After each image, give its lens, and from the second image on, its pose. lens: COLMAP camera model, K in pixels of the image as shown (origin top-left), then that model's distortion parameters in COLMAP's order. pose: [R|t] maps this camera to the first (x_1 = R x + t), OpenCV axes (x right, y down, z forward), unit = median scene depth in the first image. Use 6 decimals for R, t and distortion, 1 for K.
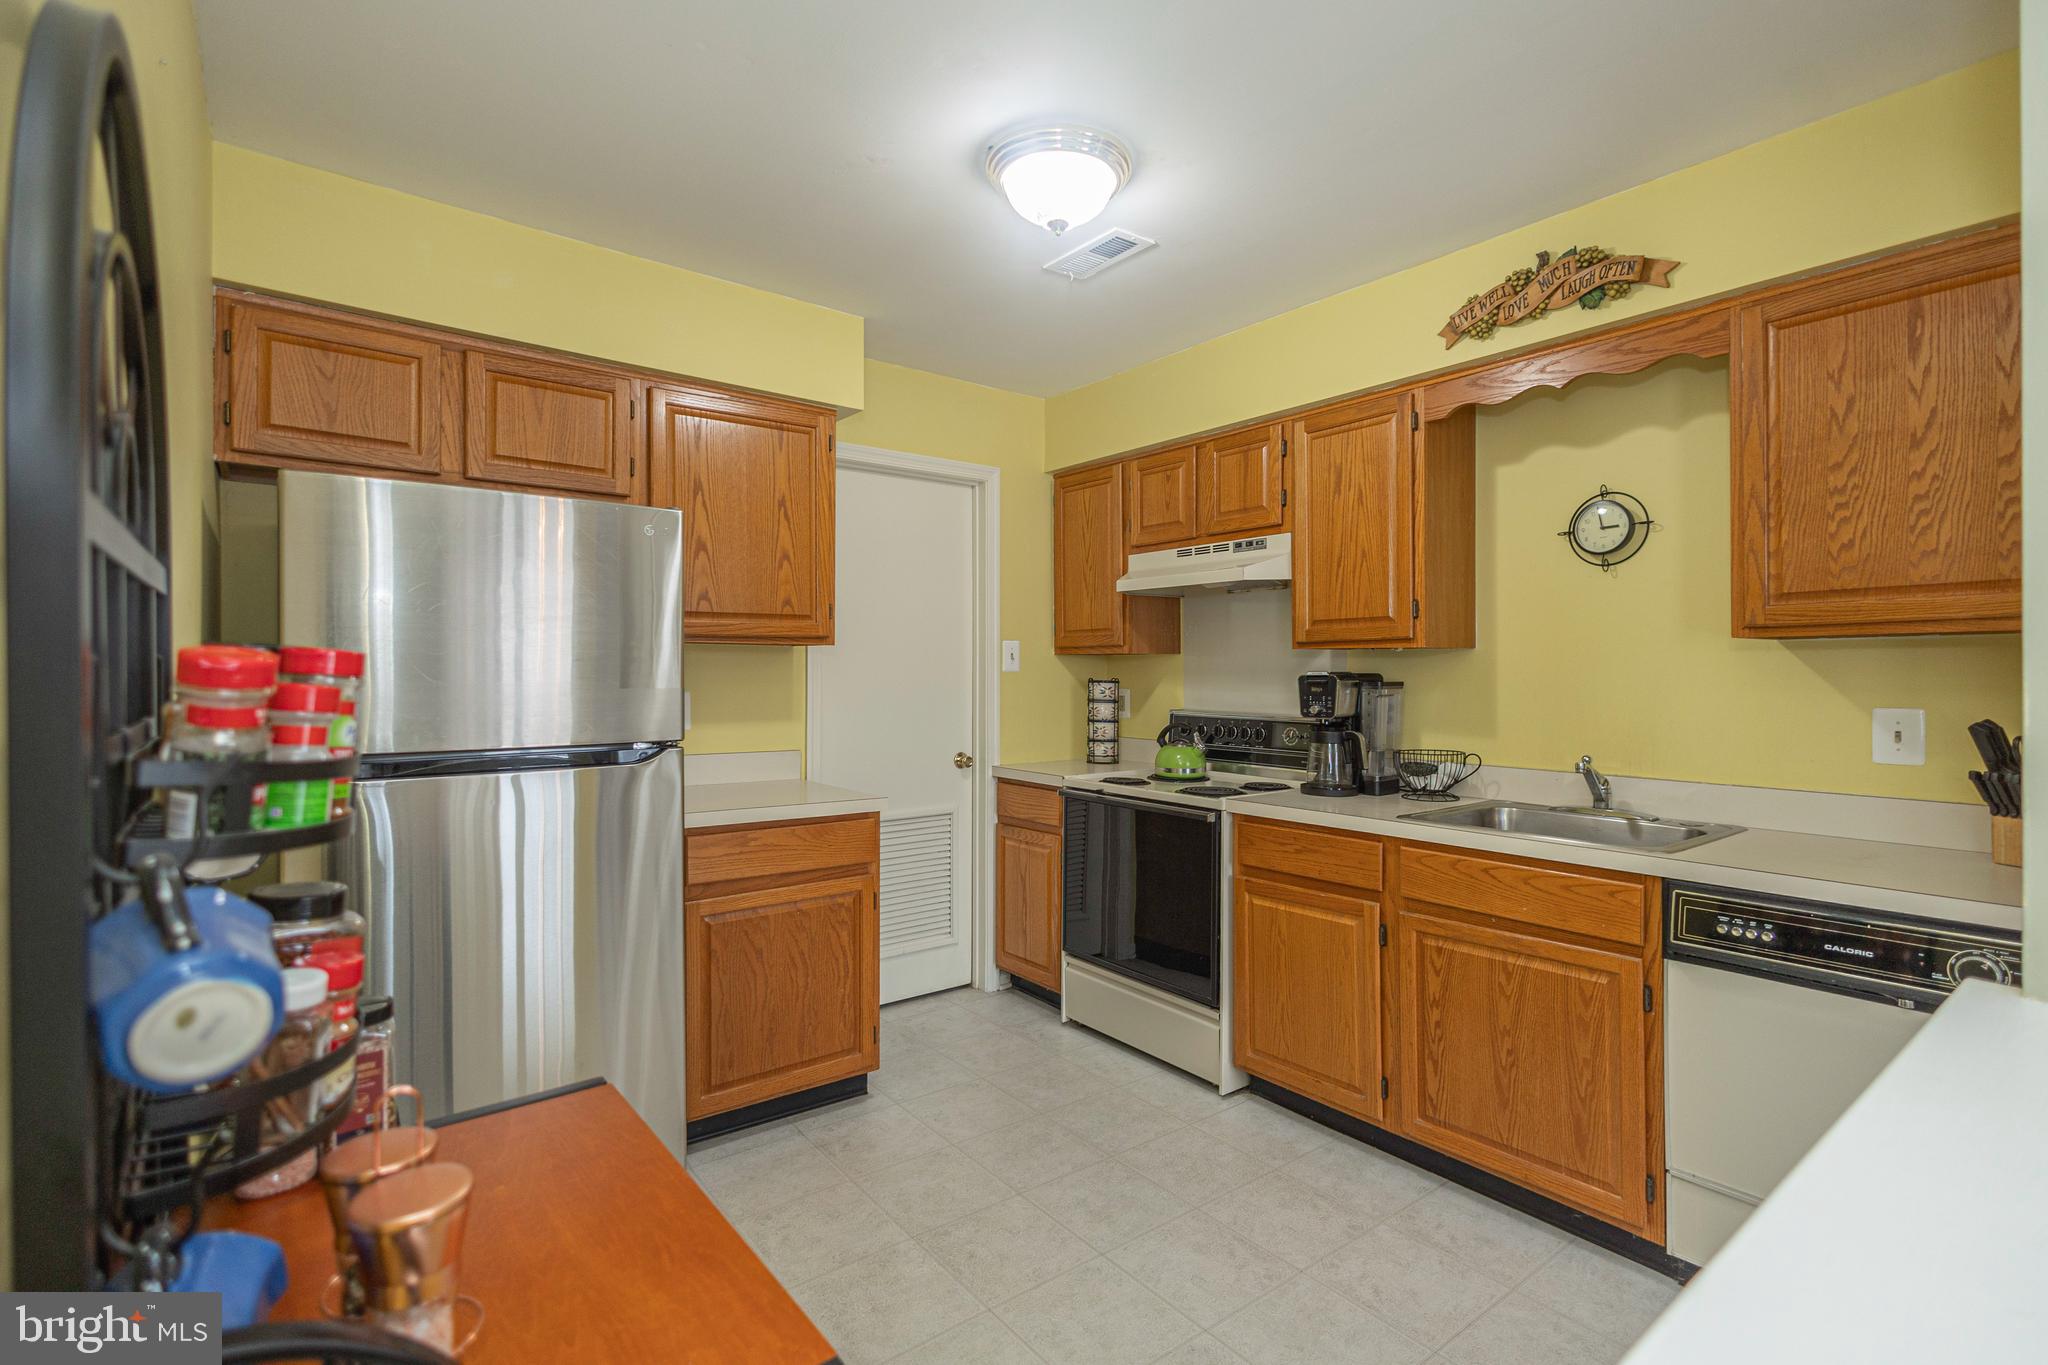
lens RADIAL K [[976.9, 0, 970.3], [0, 976.9, 669.2], [0, 0, 1]] dist [0.008317, 0.001794]
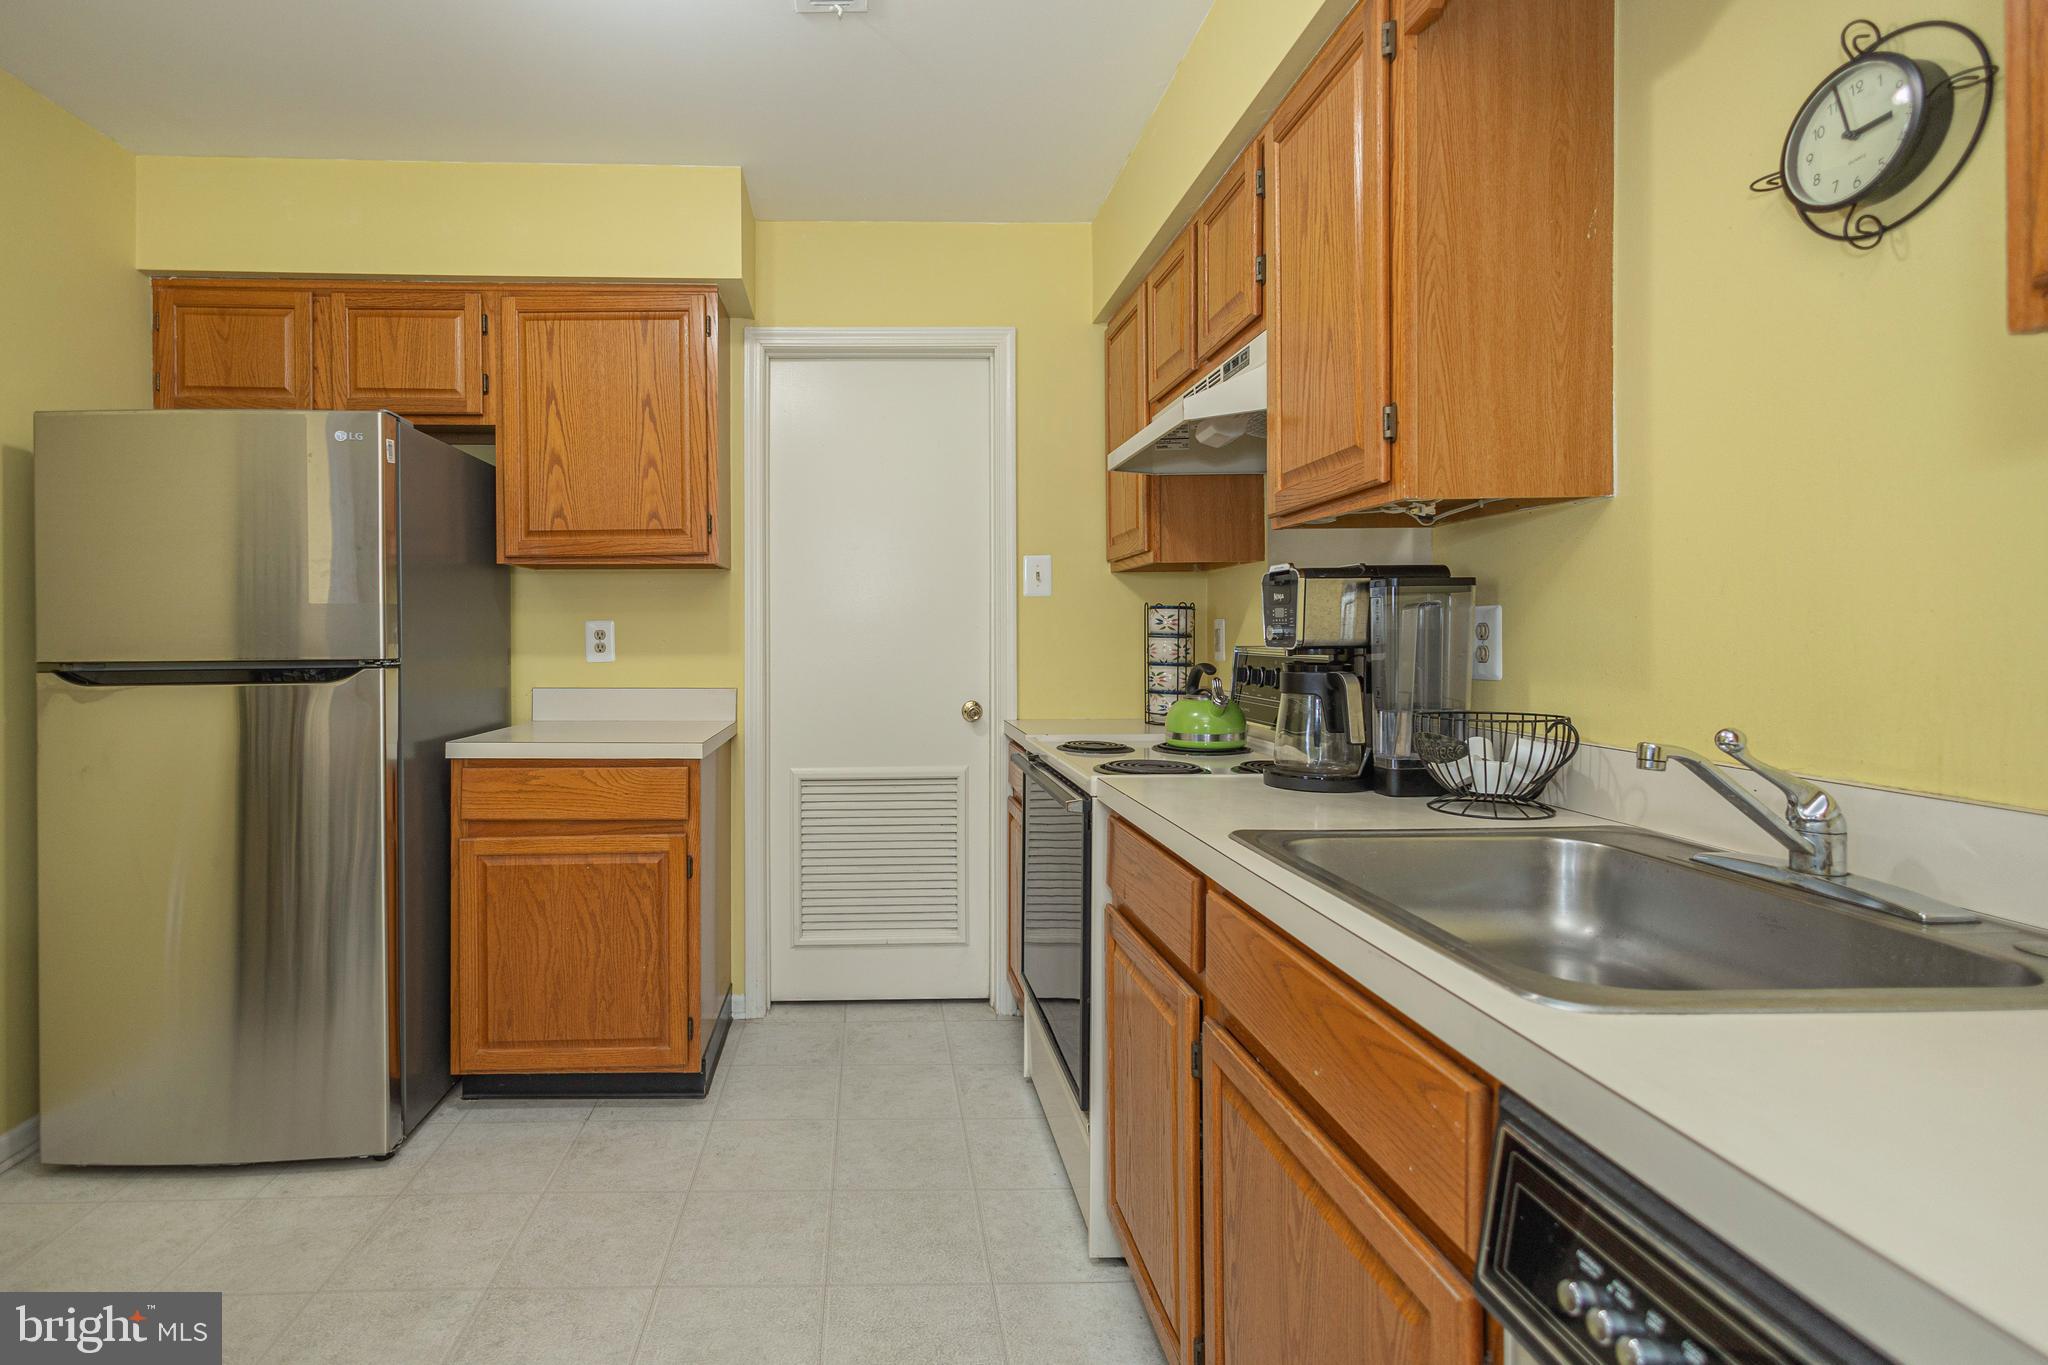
lens RADIAL K [[976.9, 0, 880.5], [0, 976.9, 640.6], [0, 0, 1]] dist [0.008317, 0.001794]
pose [[0.809489, -0.002035, -0.587131, 0.527342], [0.006610, 0.999962, 0.005648, 0.043299], [0.587097, -0.008452, 0.809472, 0.437175]]
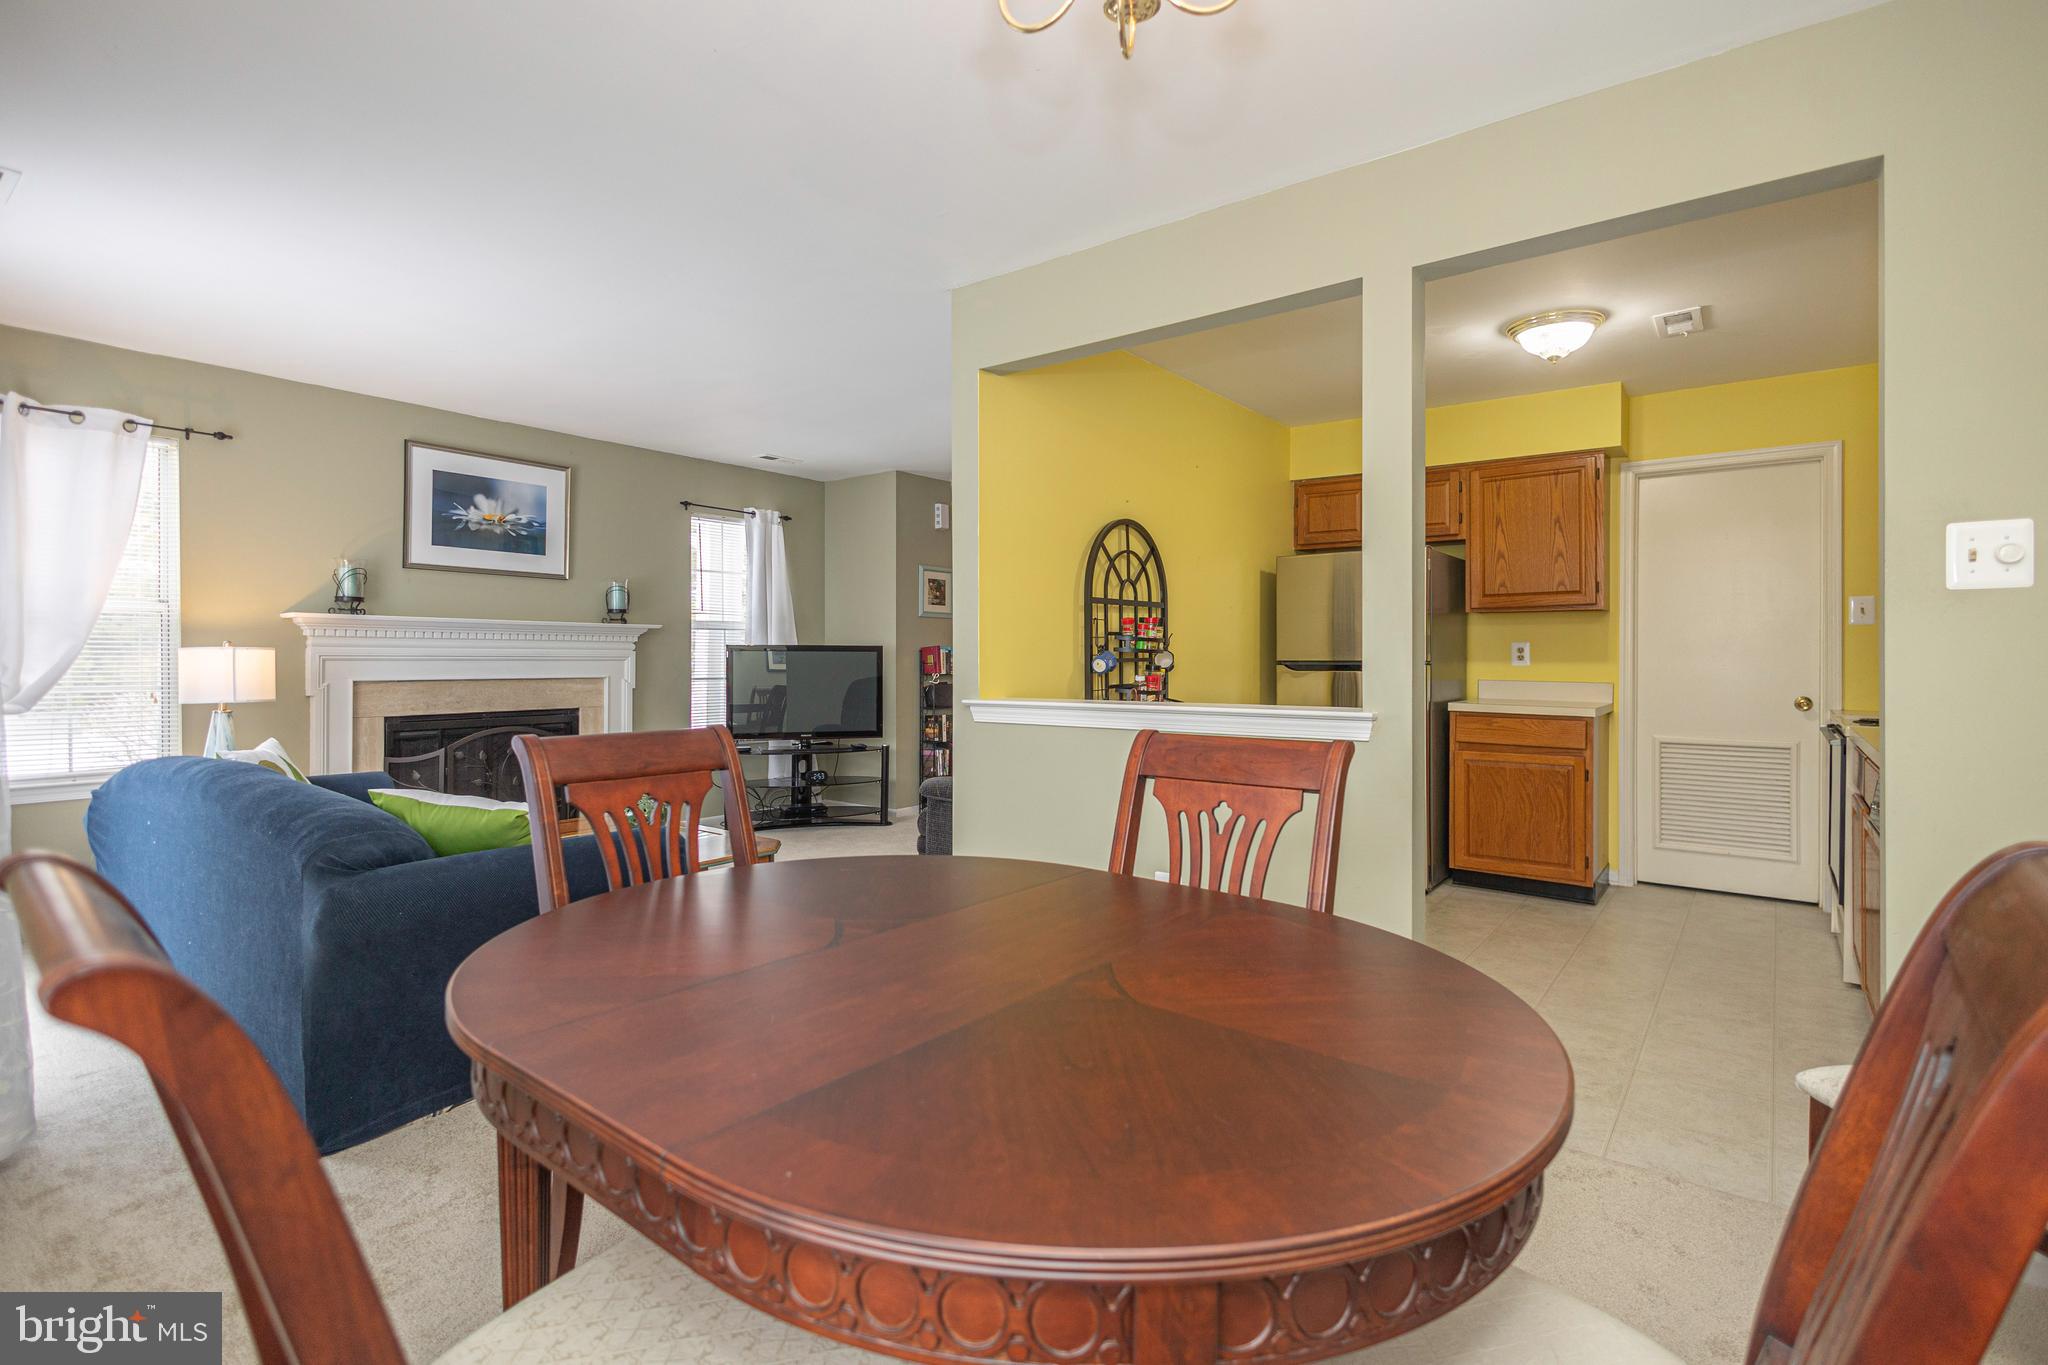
lens RADIAL K [[976.9, 0, 1000.9], [0, 976.9, 653.0], [0, 0, 1]] dist [0.008317, 0.001794]
pose [[0.257960, 0.000990, -0.966155, 1.177423], [0.002323, 0.999996, 0.001645, 0.041281], [0.966153, -0.002669, 0.257957, -0.293699]]
